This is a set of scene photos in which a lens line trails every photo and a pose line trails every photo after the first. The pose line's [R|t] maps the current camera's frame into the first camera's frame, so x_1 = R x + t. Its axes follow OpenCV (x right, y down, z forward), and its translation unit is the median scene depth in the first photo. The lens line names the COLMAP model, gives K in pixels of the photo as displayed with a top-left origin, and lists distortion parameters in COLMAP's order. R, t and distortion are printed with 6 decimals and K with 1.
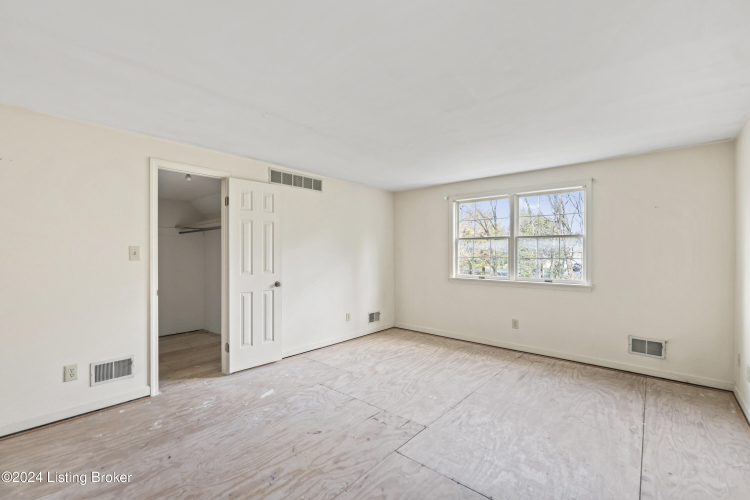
lens RADIAL K [[327.4, 0, 377.5], [0, 327.4, 254.3], [0, 0, 1]] dist [-0.000614, -0.000523]
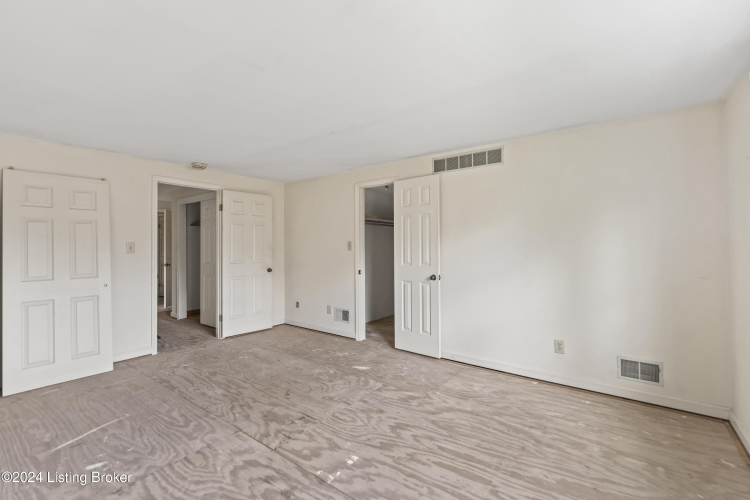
lens RADIAL K [[327.4, 0, 374.1], [0, 327.4, 246.1], [0, 0, 1]] dist [-0.000614, -0.000523]
pose [[0.068092, 0.003201, -0.997674, 0.707560], [0.000930, 0.999994, 0.003272, -0.005687], [0.997679, -0.001150, 0.068089, 0.836397]]
